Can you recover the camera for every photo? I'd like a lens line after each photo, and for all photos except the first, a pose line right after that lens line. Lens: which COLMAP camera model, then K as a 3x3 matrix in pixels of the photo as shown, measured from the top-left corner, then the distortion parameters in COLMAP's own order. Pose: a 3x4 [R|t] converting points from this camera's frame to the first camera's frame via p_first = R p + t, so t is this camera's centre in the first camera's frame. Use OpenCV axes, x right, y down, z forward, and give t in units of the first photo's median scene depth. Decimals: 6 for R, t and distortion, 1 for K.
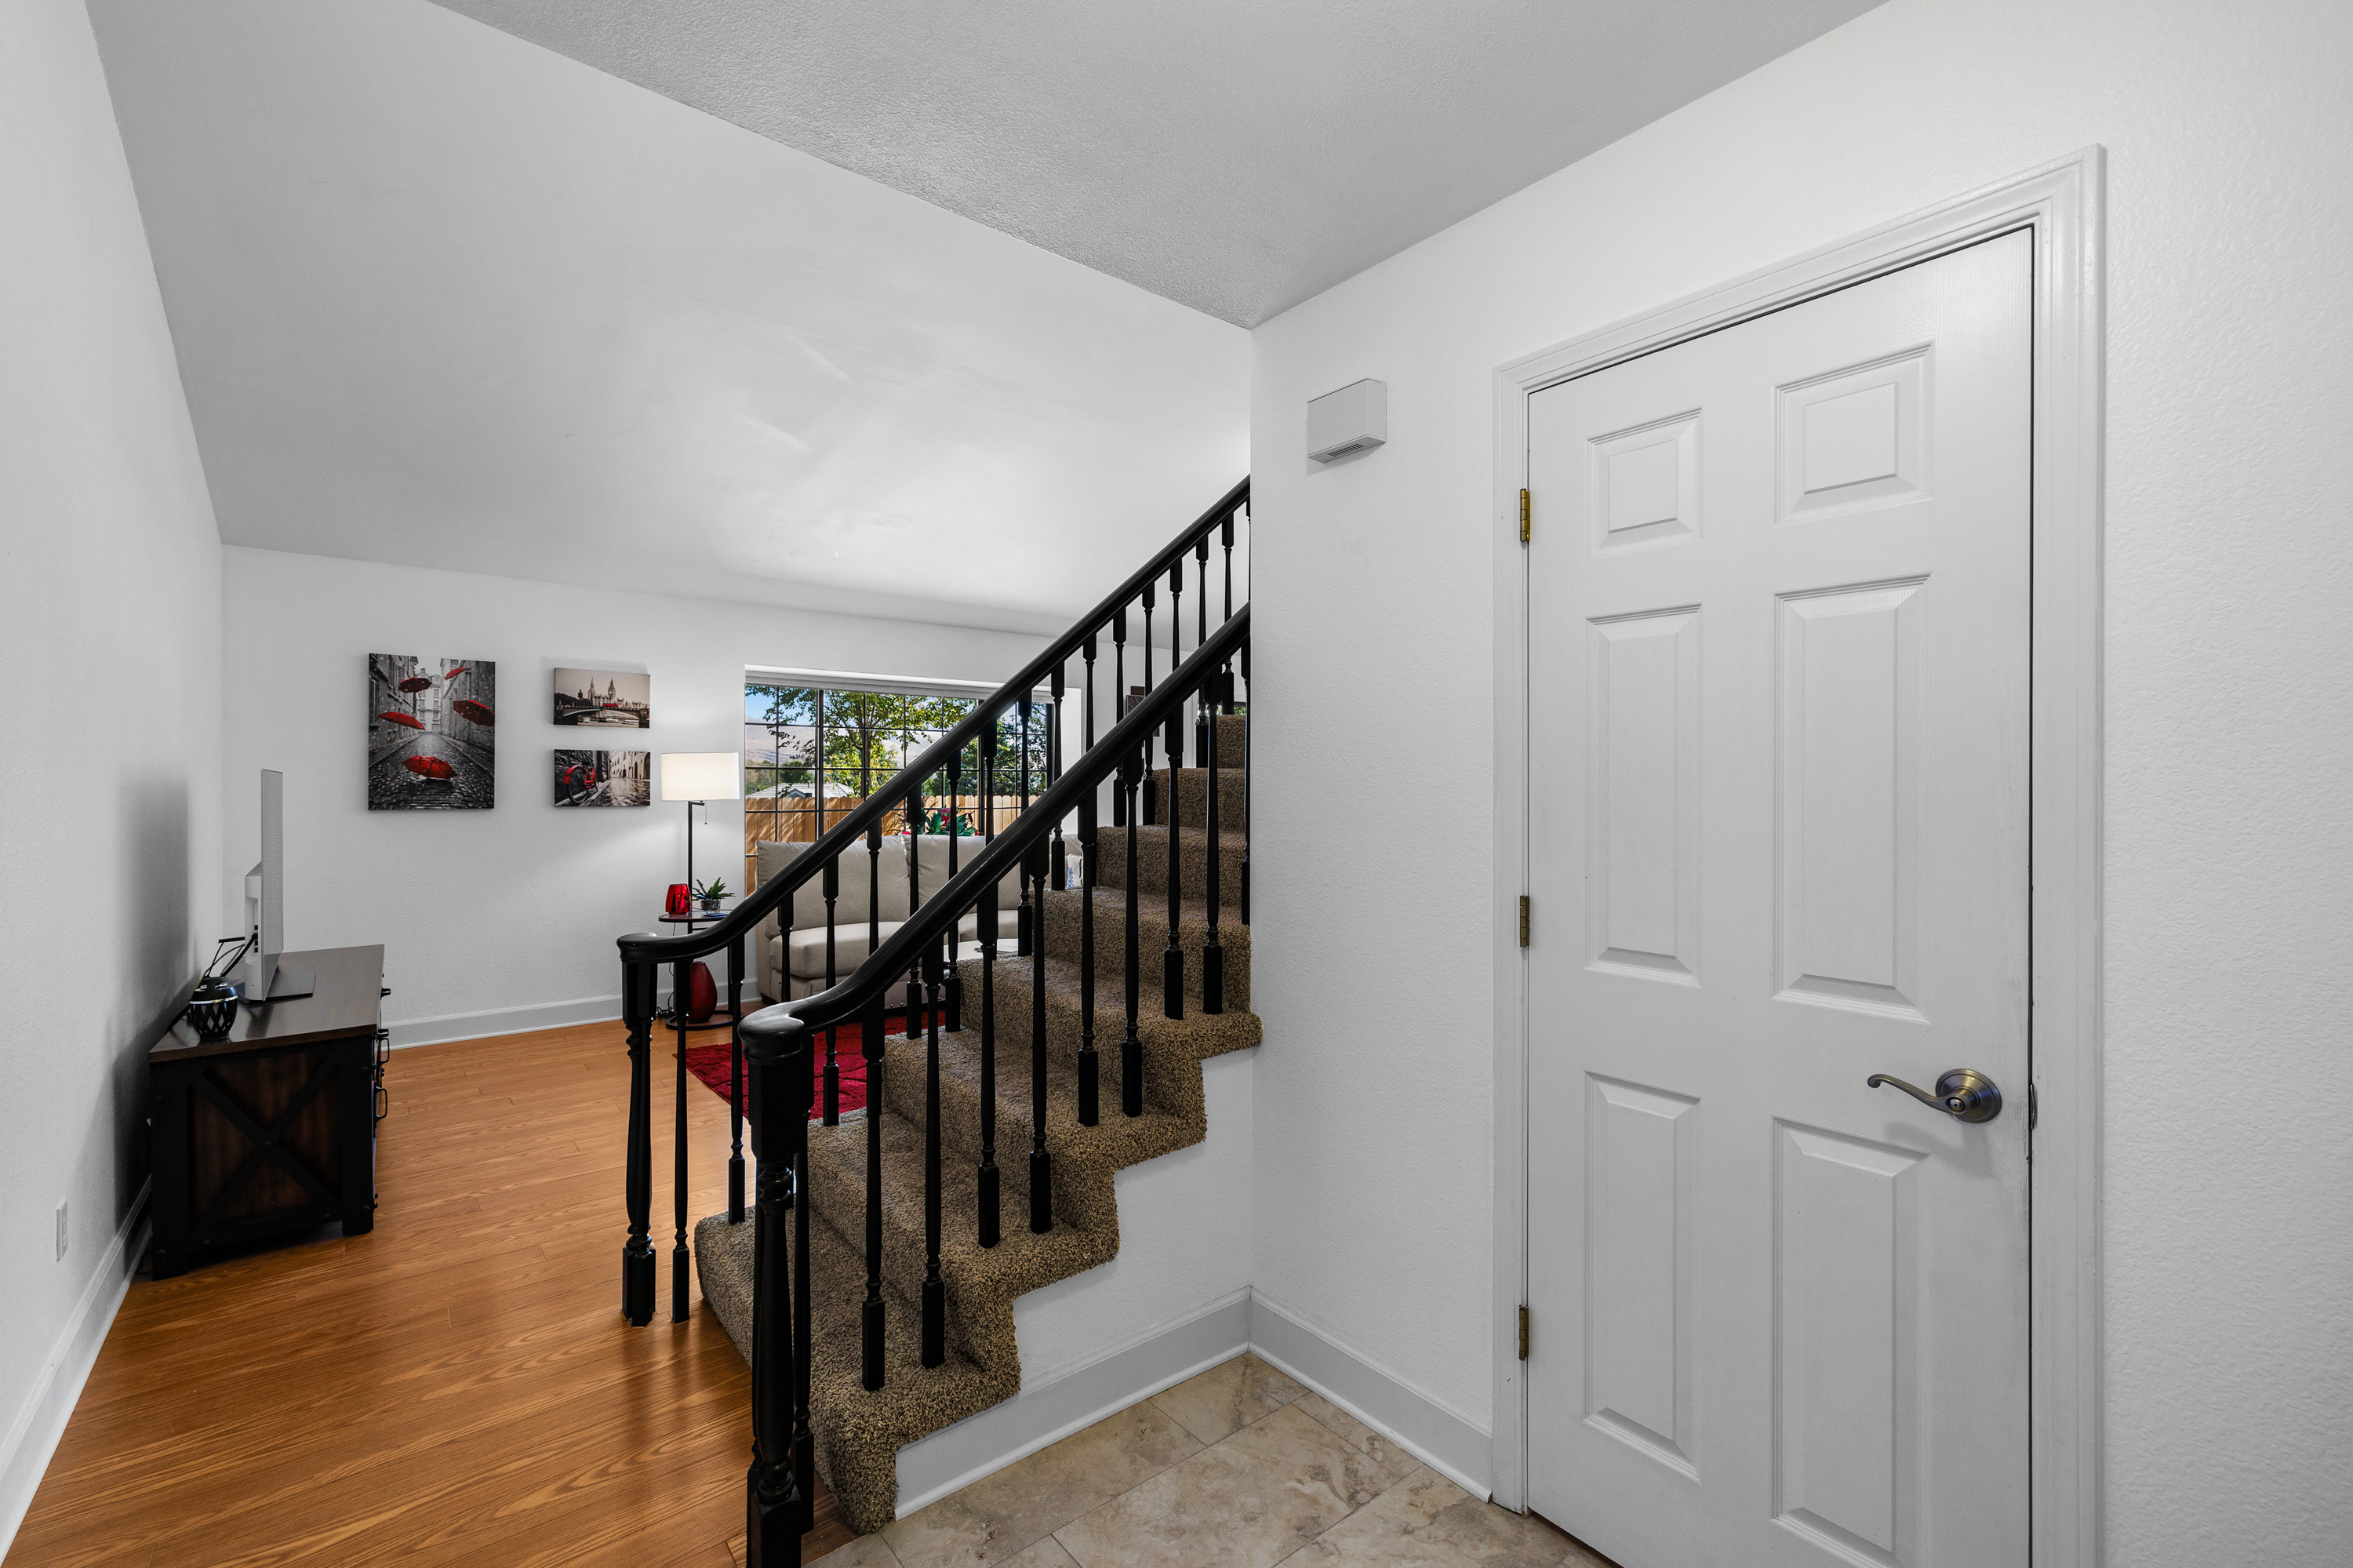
lens RADIAL K [[994.9, 0, 1179.1], [0, 994.9, 778.8], [0, 0, 1]] dist [-0.000204, -0.000129]
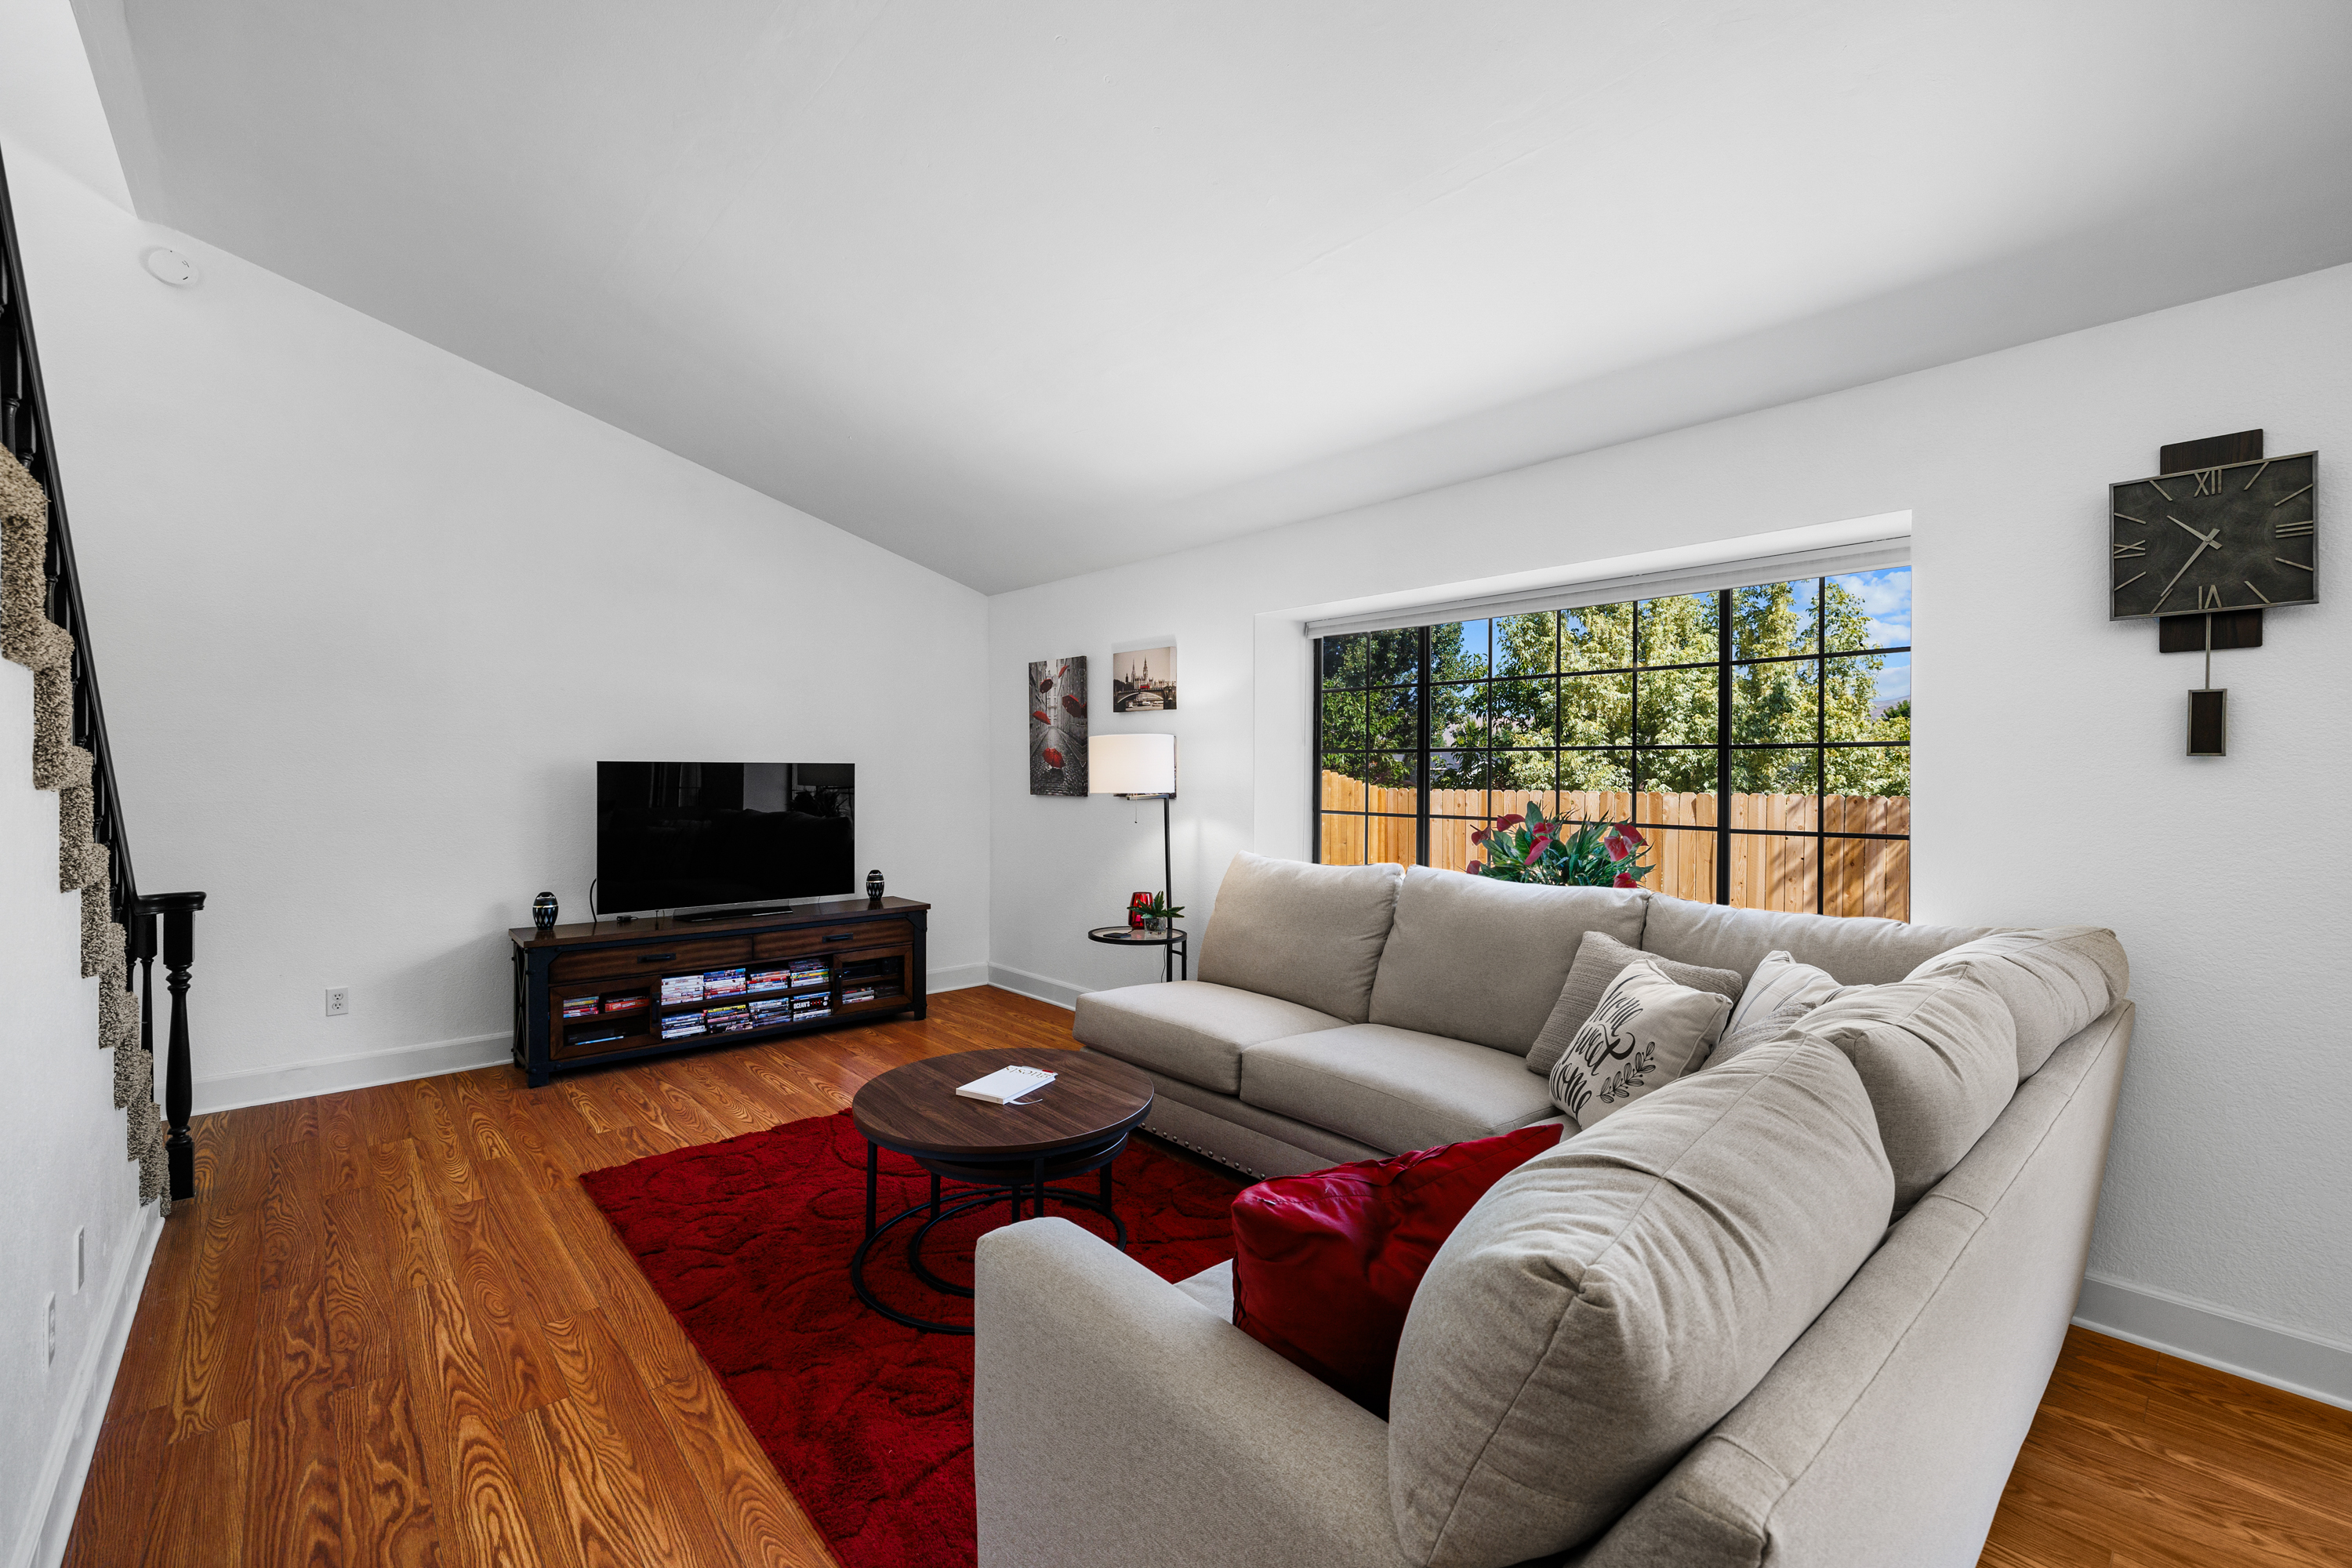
lens RADIAL K [[986.2, 0, 1173.4], [0, 986.2, 769.7], [0, 0, 1]] dist [0.001119, 0.000240]
pose [[0.033856, 0.000155, -0.999427, 0.352998], [0.001645, 0.999999, 0.000211, 0.001864], [0.999425, -0.001651, 0.033856, 1.060791]]
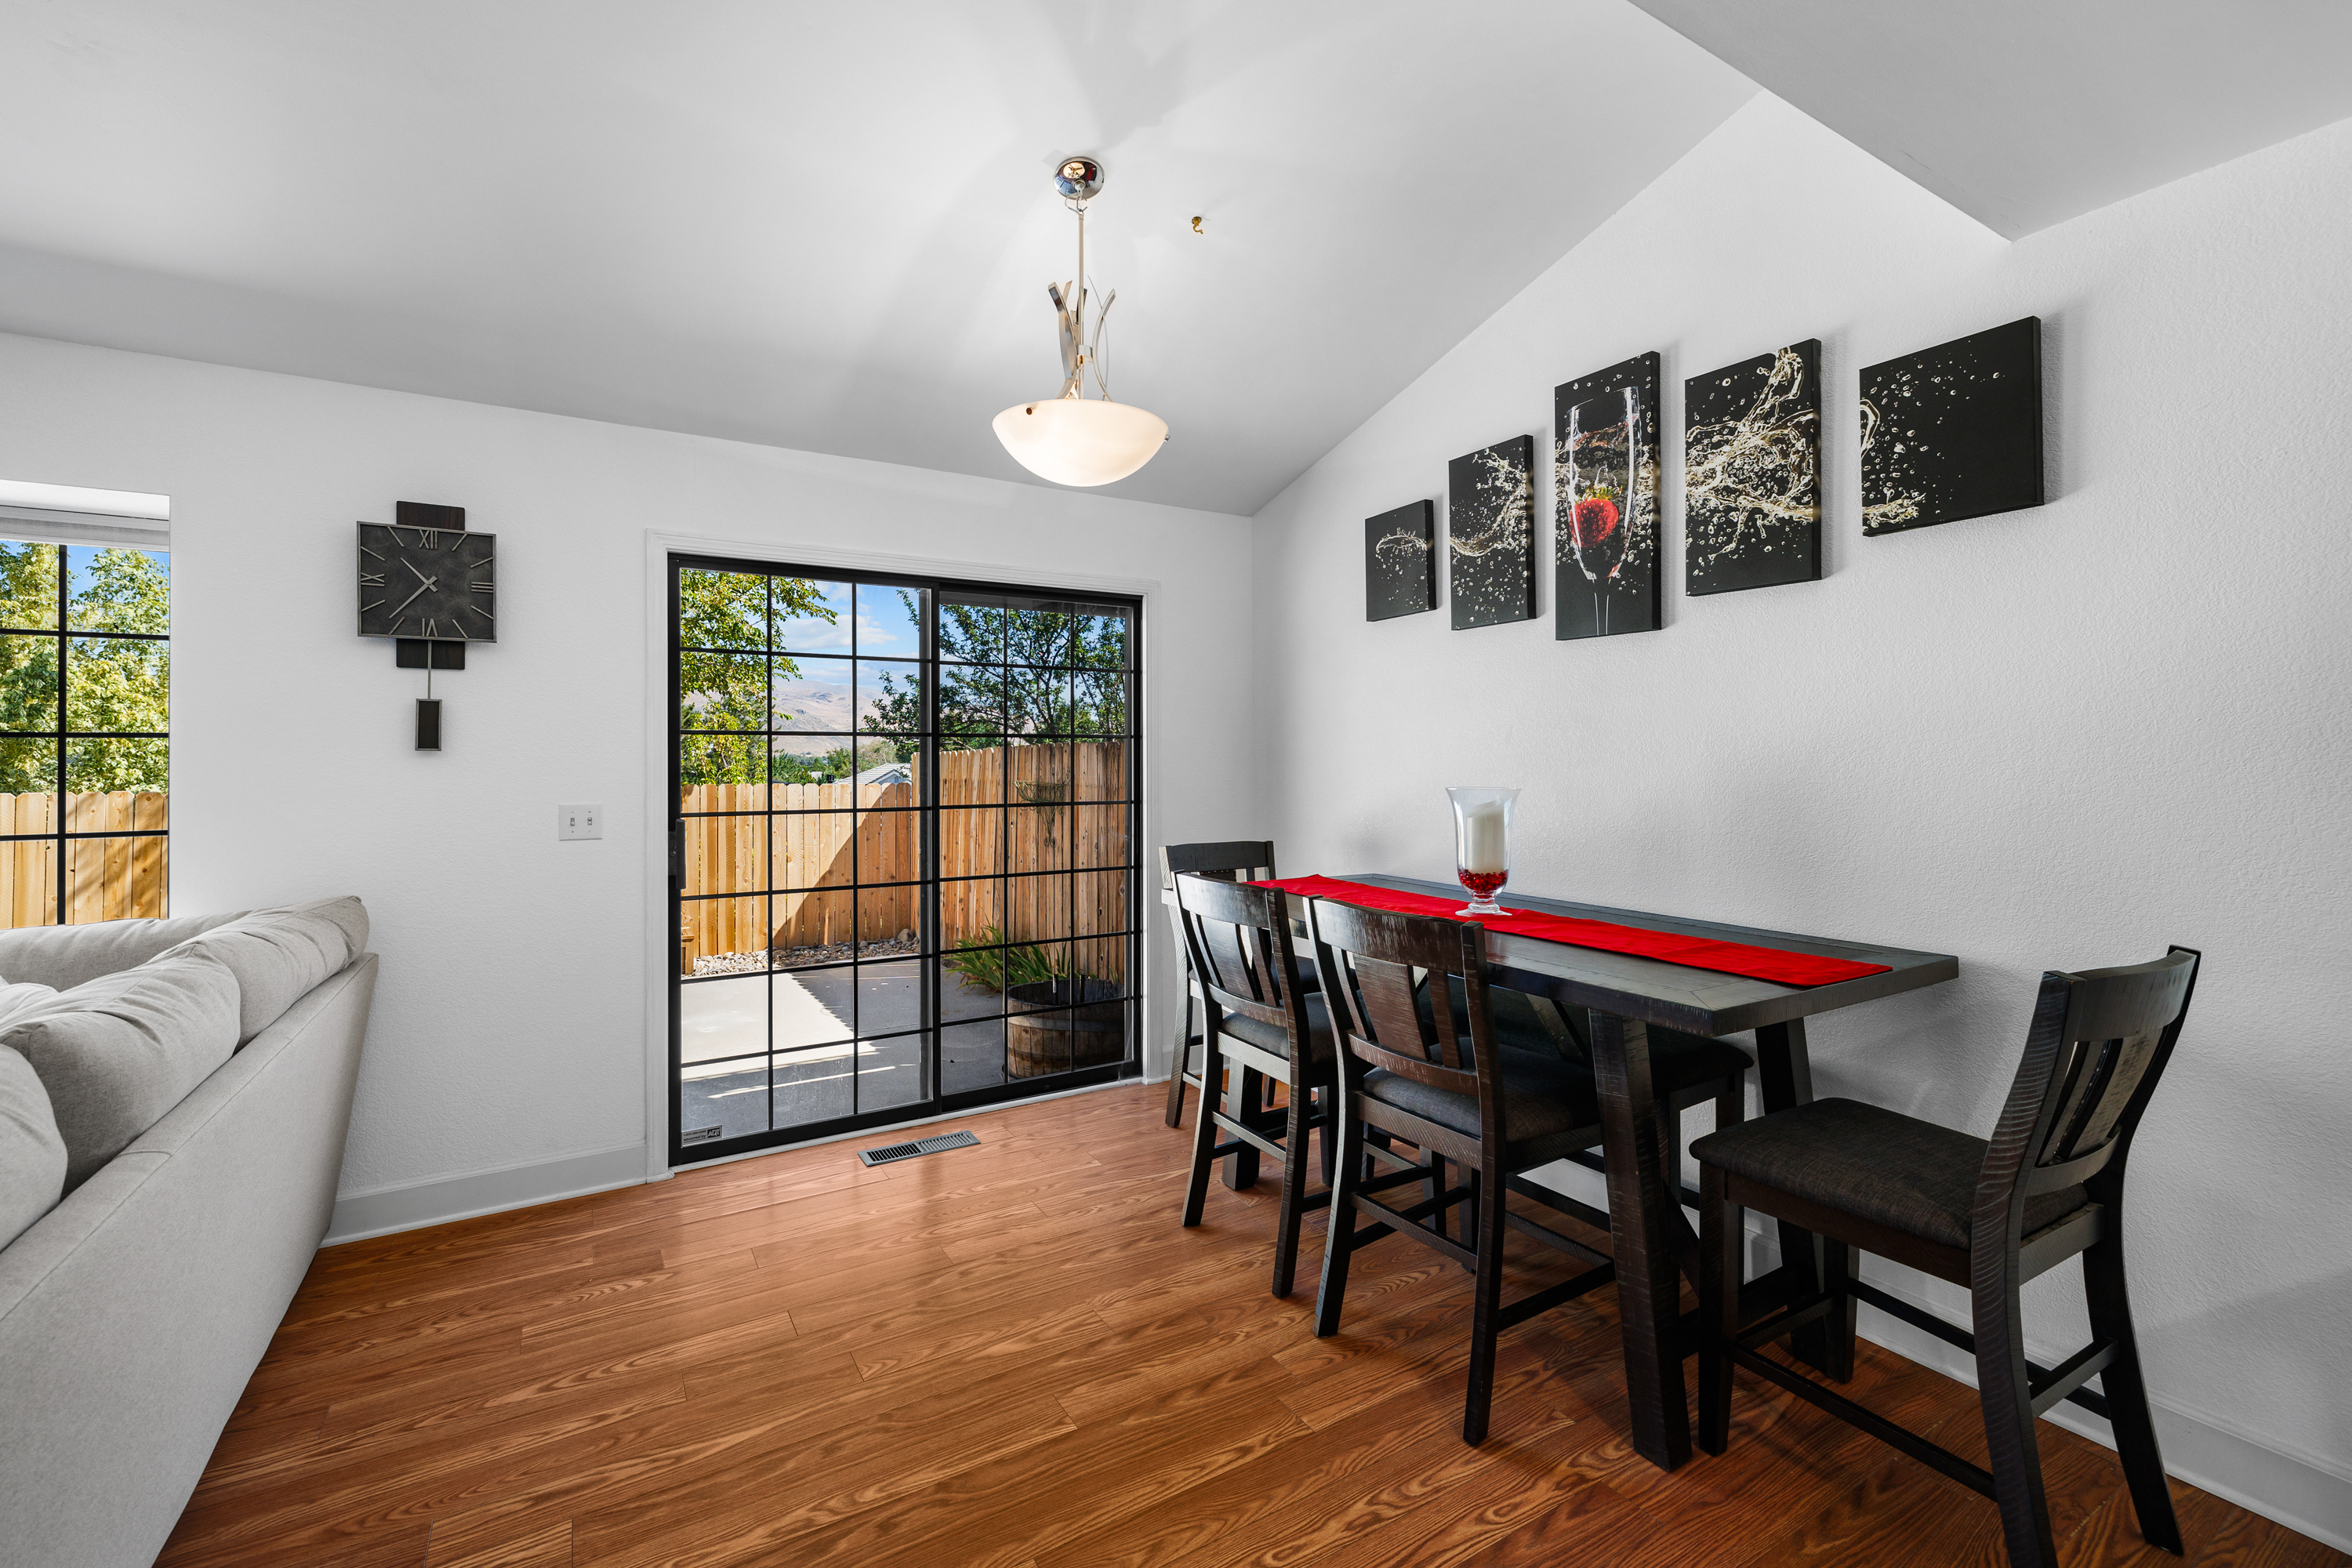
lens RADIAL K [[994.4, 0, 1177.9], [0, 994.4, 757.1], [0, 0, 1]] dist [0.000902, 0.000018]
pose [[0.989601, -0.002520, -0.143816, 0.433717], [0.002304, 0.999996, -0.001669, 0.002063], [0.143820, 0.001321, 0.989603, 1.034064]]
